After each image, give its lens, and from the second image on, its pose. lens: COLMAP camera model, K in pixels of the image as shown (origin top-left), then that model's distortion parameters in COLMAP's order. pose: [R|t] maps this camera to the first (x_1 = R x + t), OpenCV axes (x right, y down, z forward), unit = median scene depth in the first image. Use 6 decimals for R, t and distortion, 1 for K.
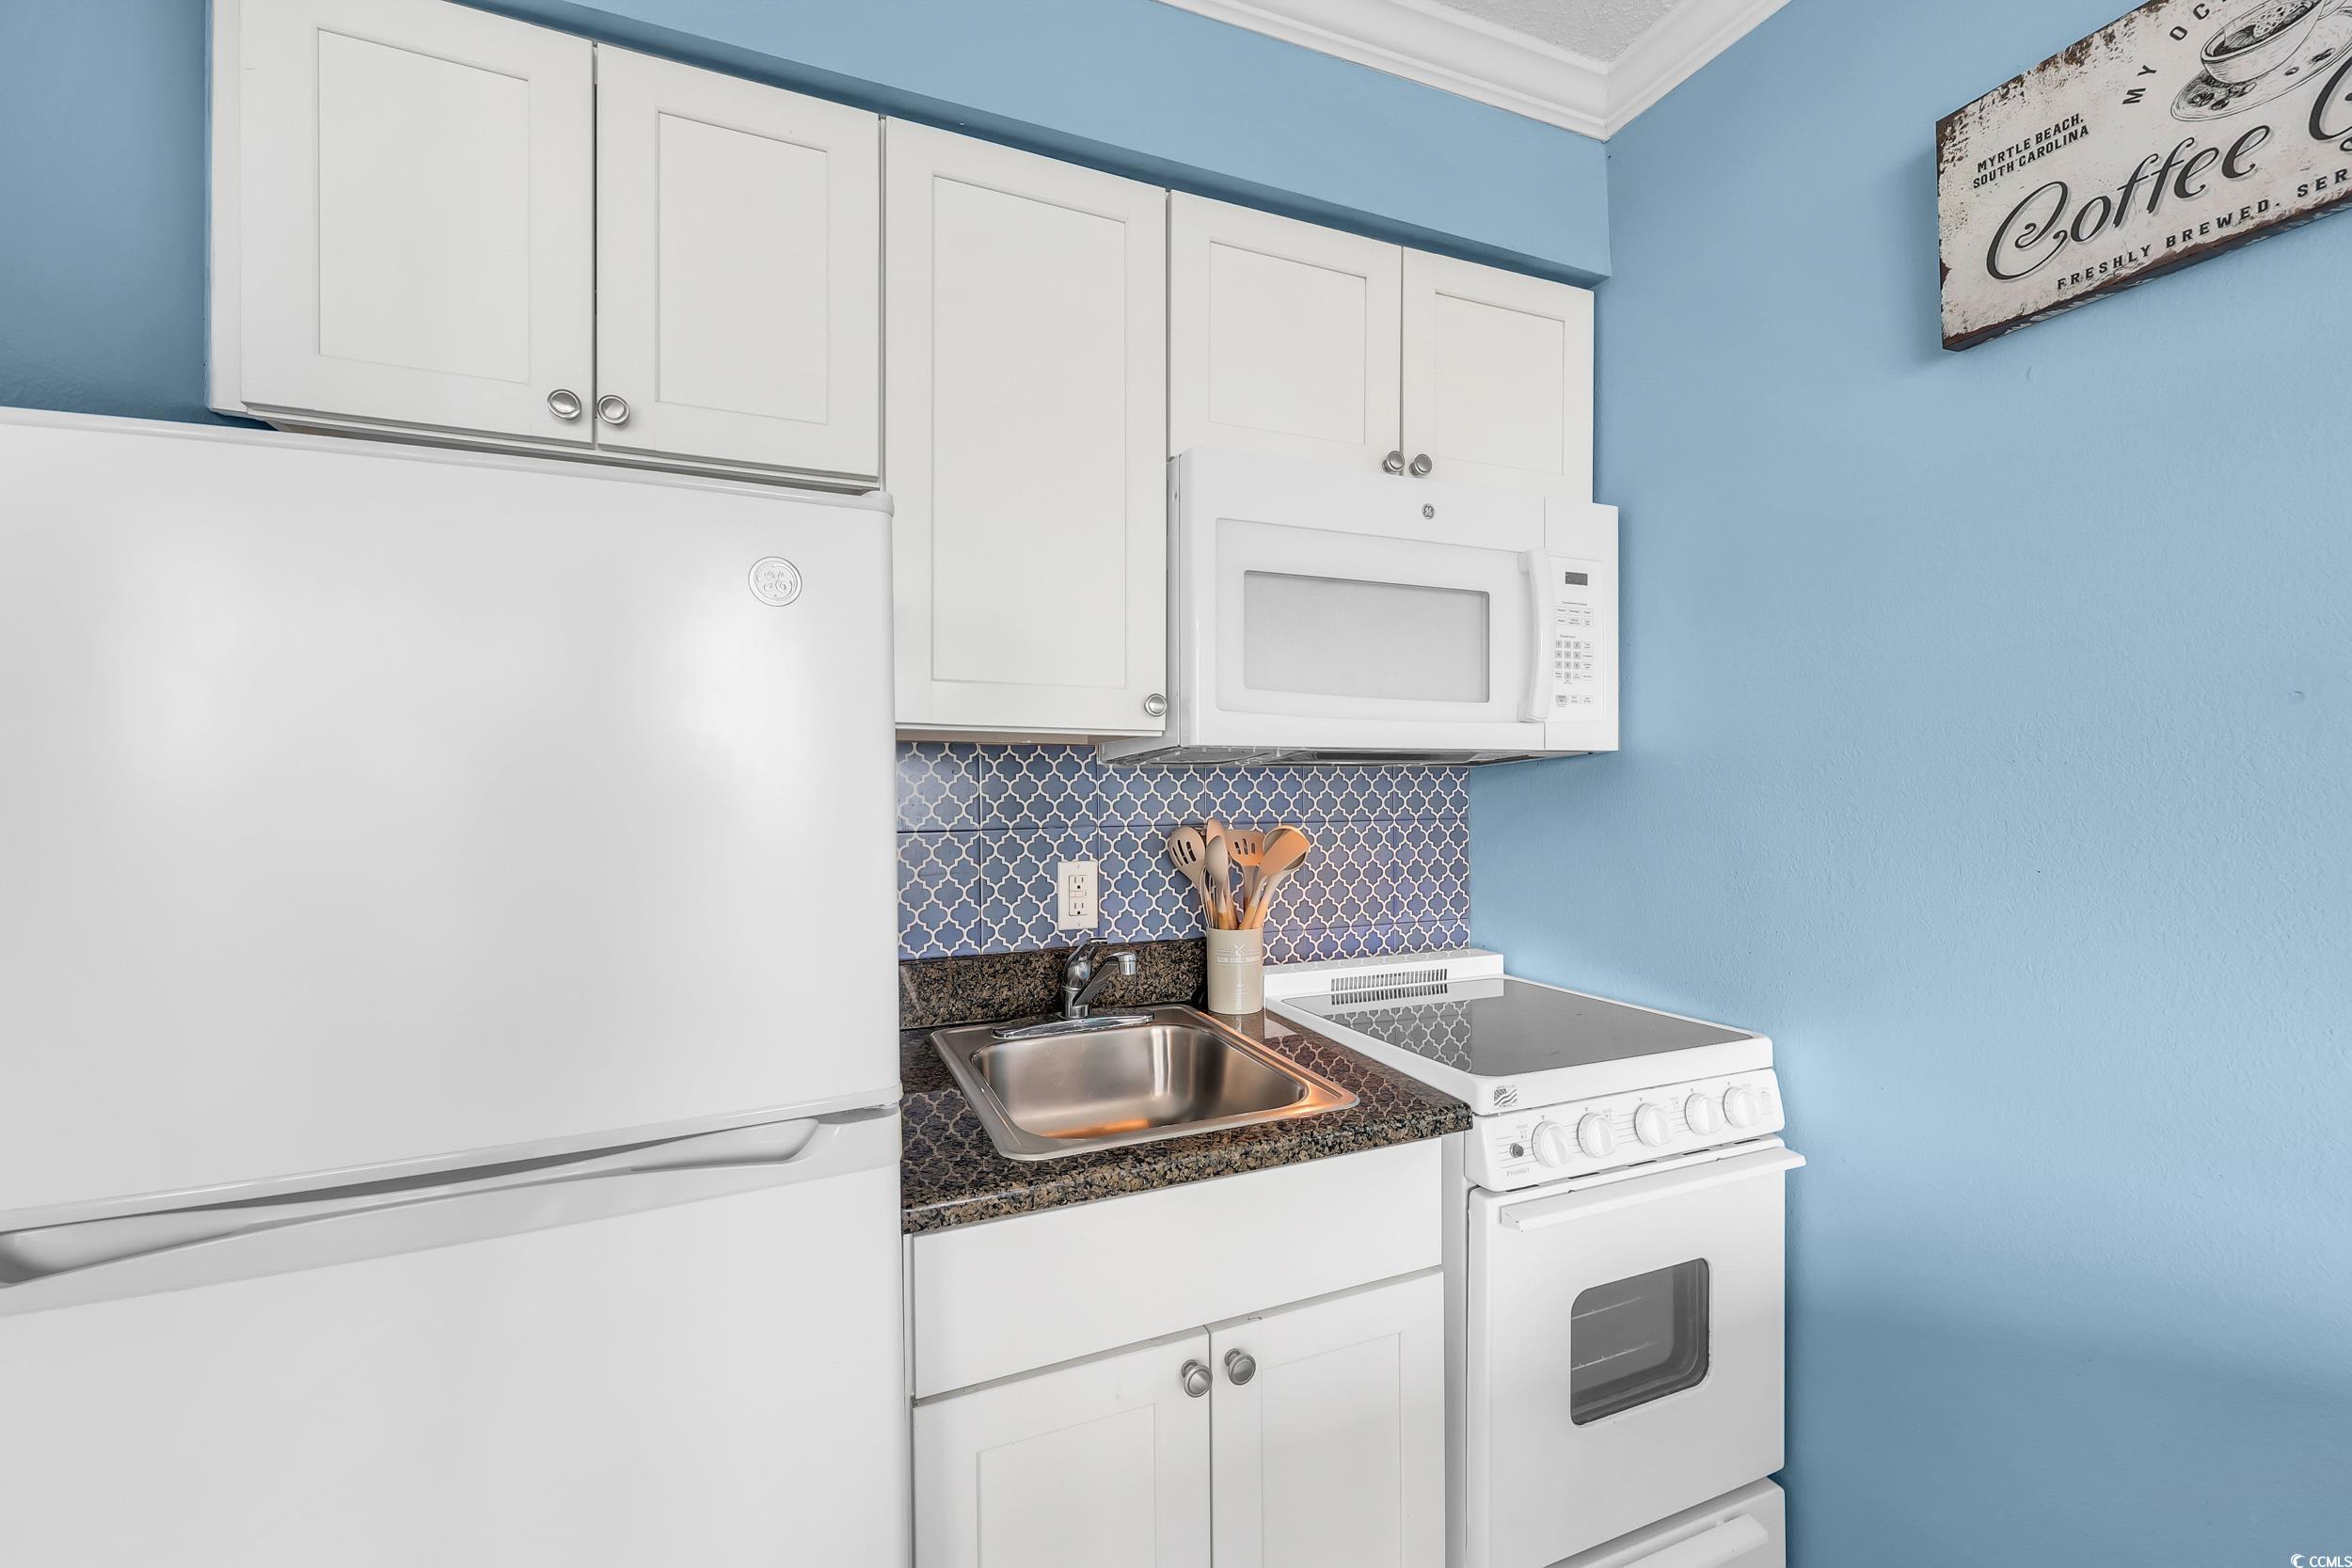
lens RADIAL K [[955.6, 0, 1176.9], [0, 955.6, 792.5], [0, 0, 1]] dist [-0.001866, 0.000390]
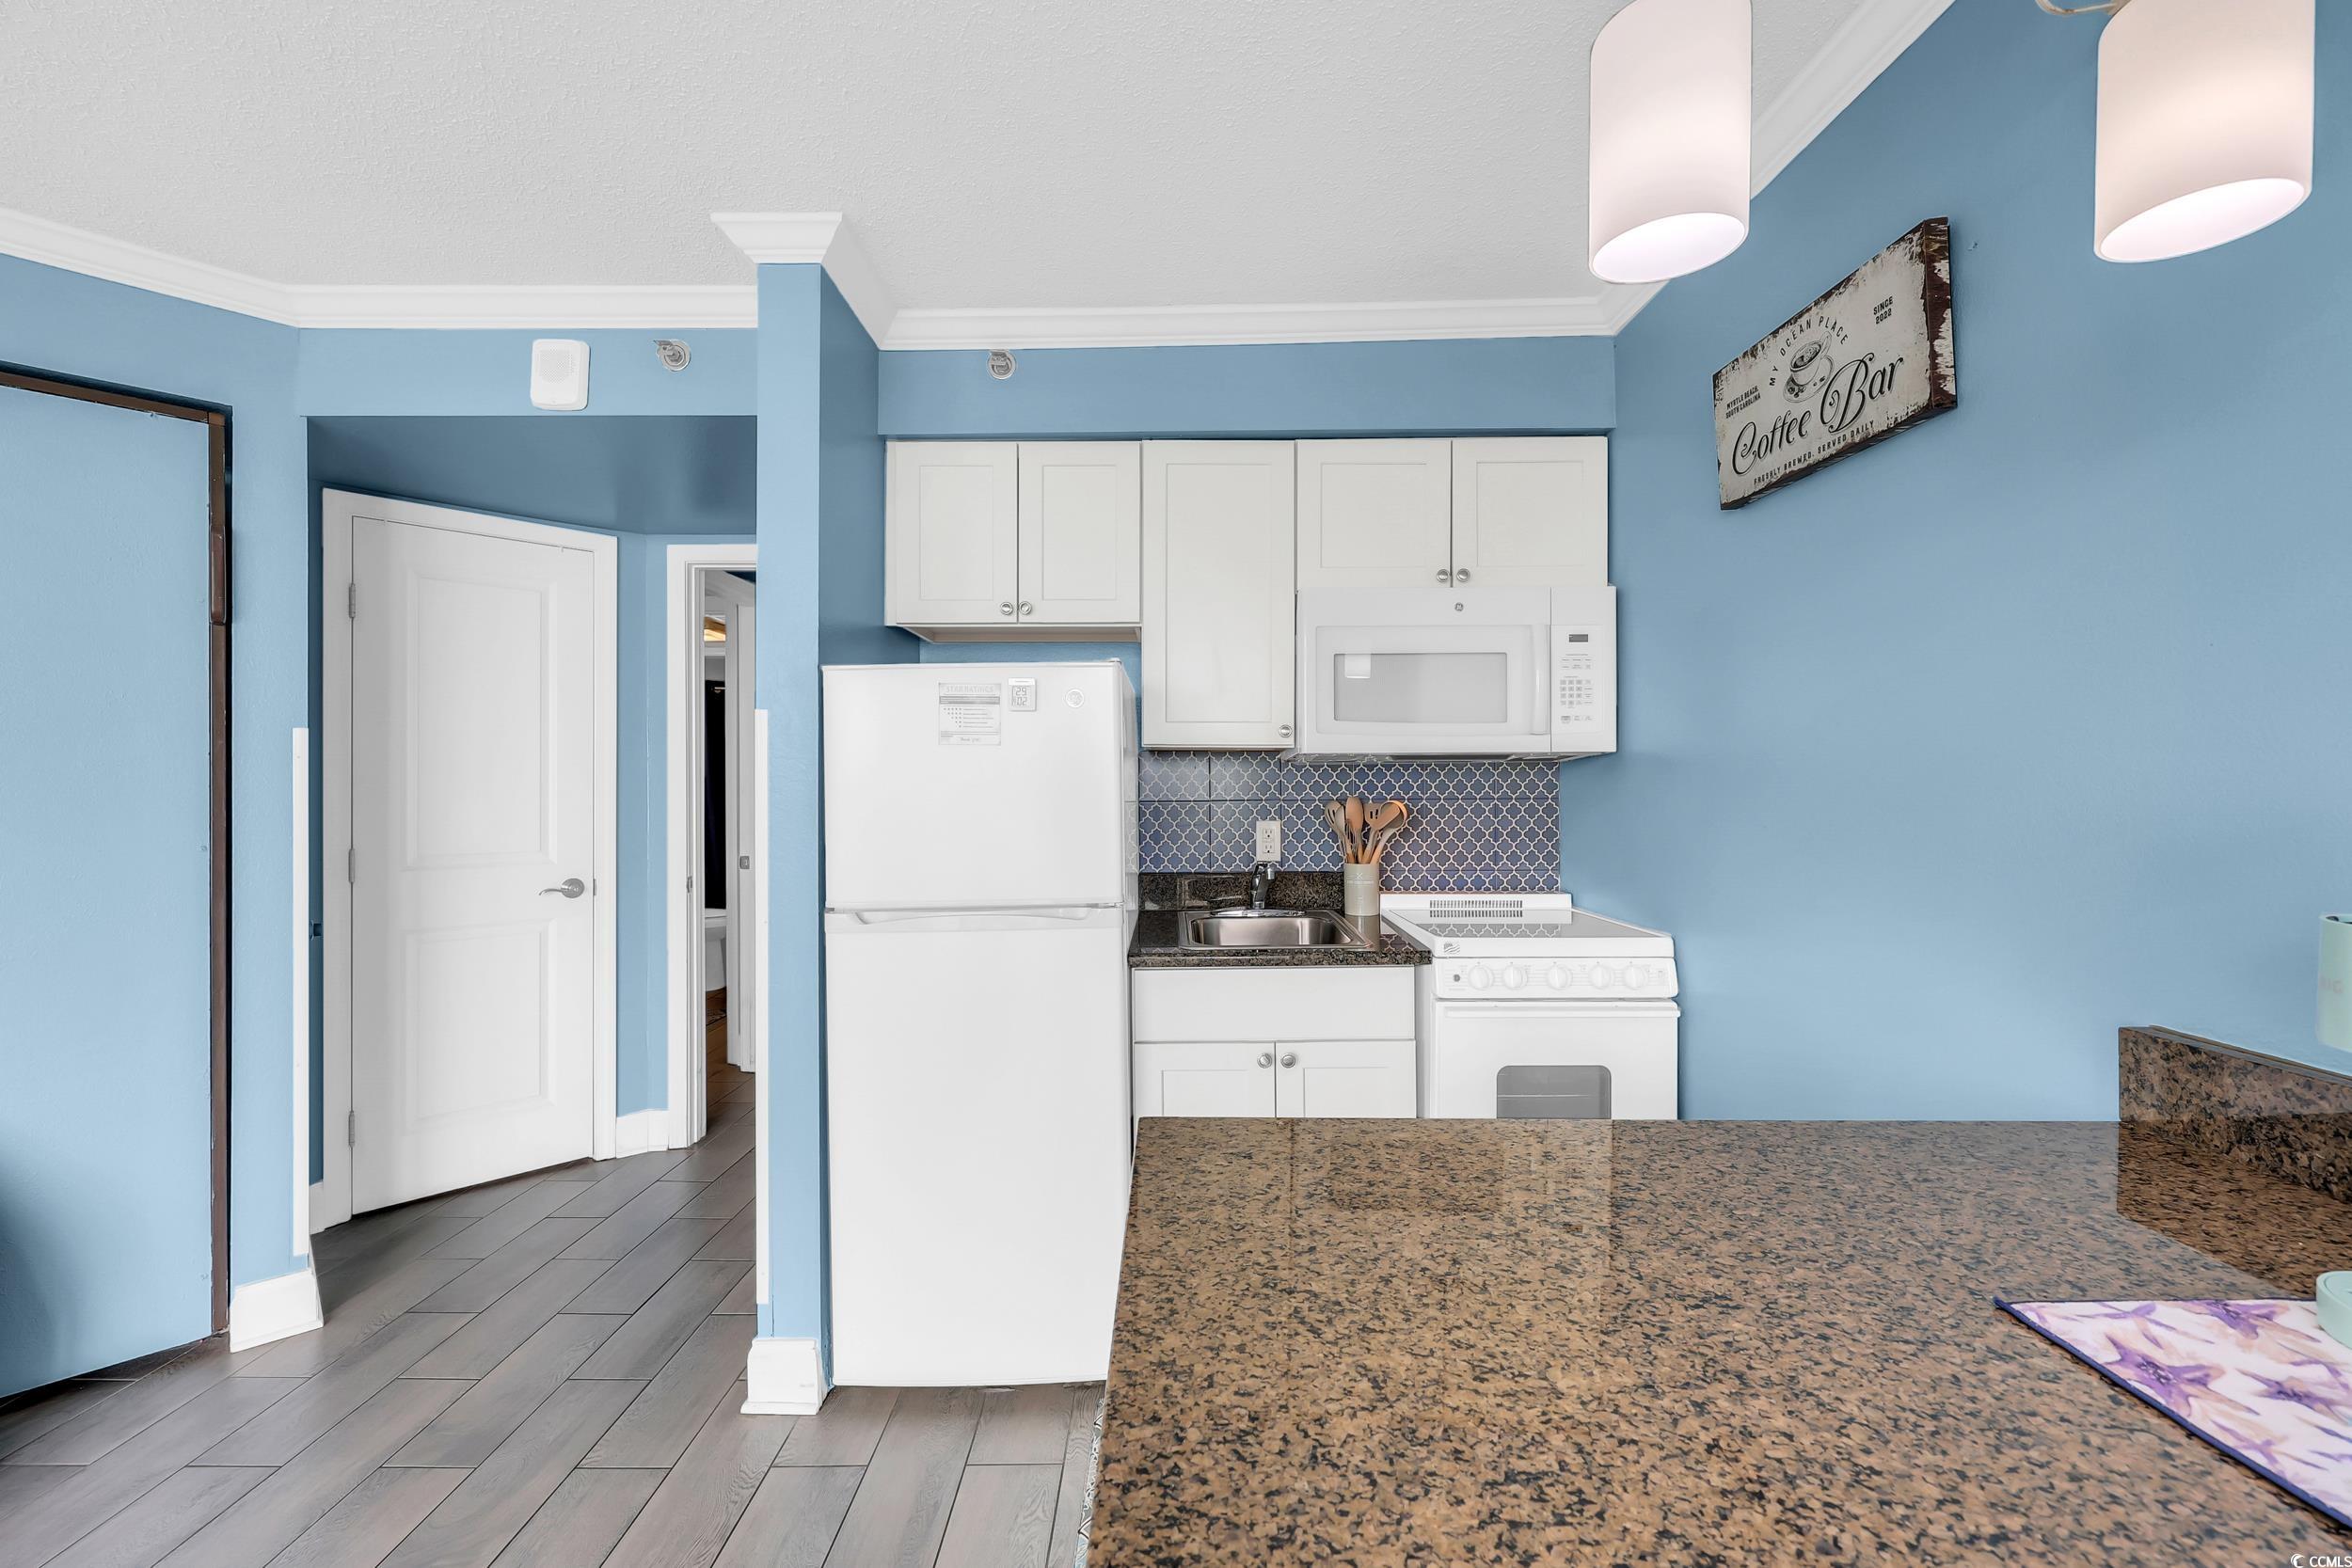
lens RADIAL K [[955.6, 0, 1173.9], [0, 955.6, 779.4], [0, 0, 1]] dist [-0.001866, 0.000390]
pose [[0.921877, 0.000590, -0.387481, 0.413379], [-0.000873, 0.999999, -0.000554, 0.000591], [0.387481, 0.000849, 0.921877, -0.640414]]
